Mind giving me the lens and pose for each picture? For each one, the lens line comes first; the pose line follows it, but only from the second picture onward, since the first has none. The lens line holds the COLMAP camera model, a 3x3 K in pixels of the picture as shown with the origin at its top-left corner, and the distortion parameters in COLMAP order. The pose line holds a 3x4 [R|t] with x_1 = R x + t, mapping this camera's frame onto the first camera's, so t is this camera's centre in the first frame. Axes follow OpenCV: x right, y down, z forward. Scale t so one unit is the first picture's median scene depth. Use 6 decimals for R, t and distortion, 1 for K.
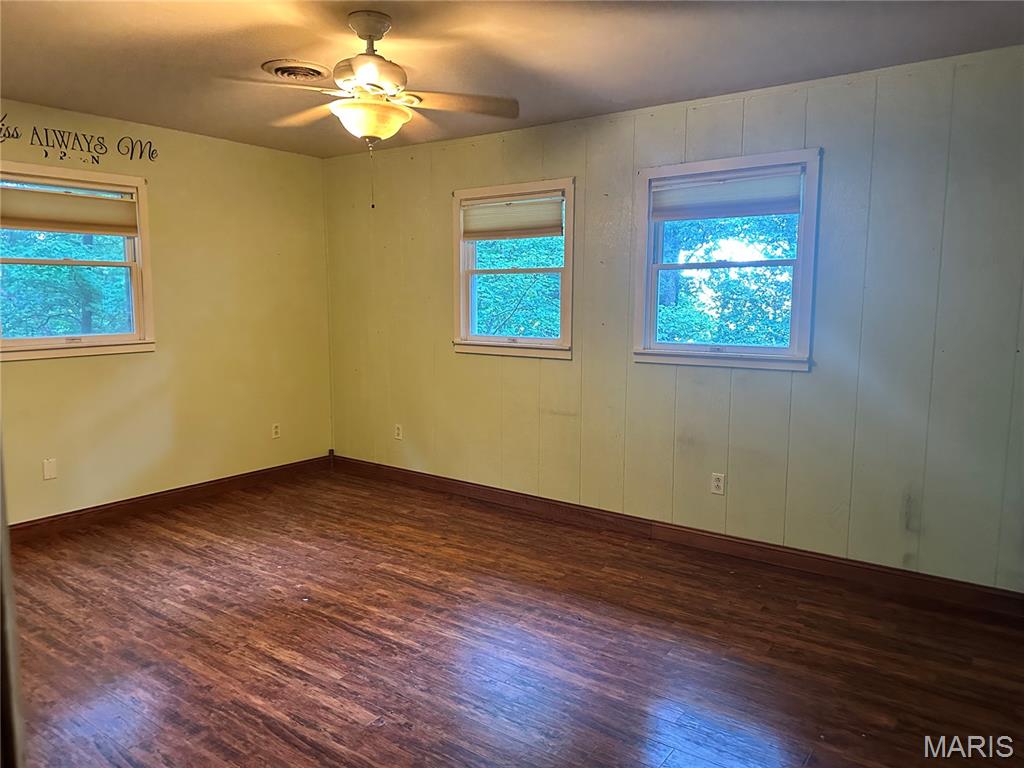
lens RADIAL K [[723.2, 0, 512.6], [0, 723.2, 383.4], [0, 0, 1]] dist [0.006092, 0.000625]
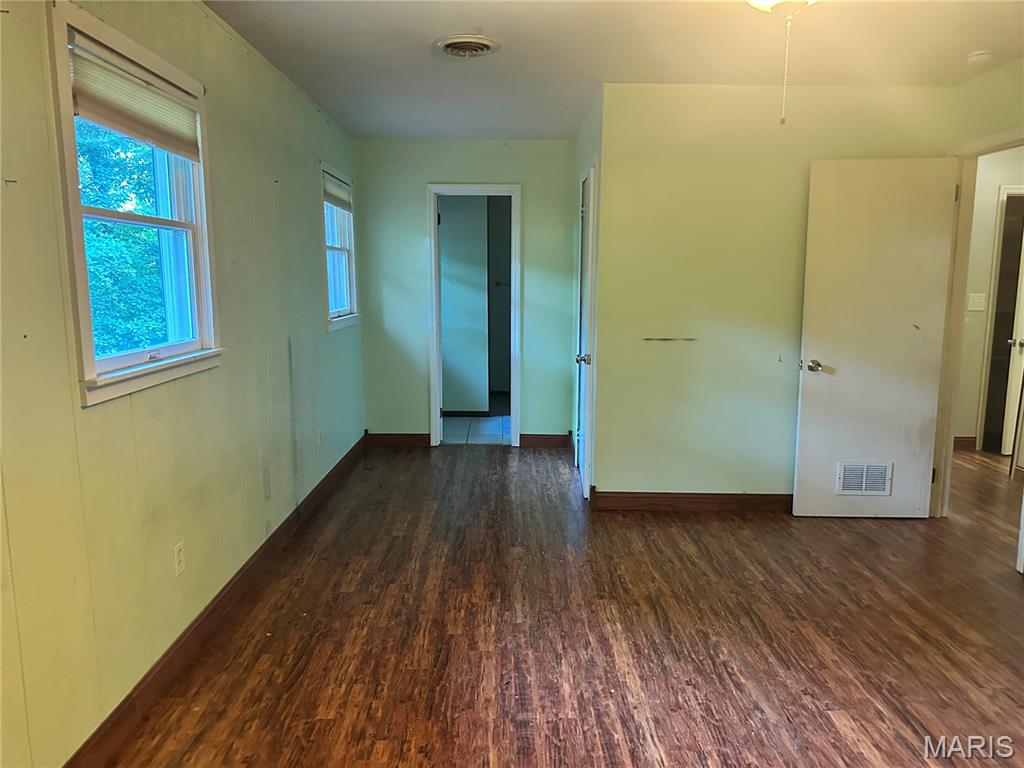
lens RADIAL K [[723.2, 0, 511.8], [0, 723.2, 382.6], [0, 0, 1]] dist [0.006092, 0.000625]
pose [[-0.589532, -0.128419, 0.797471, -0.598838], [0.093712, 0.969740, 0.225437, -0.205242], [-0.802291, 0.207635, -0.559659, 1.642179]]
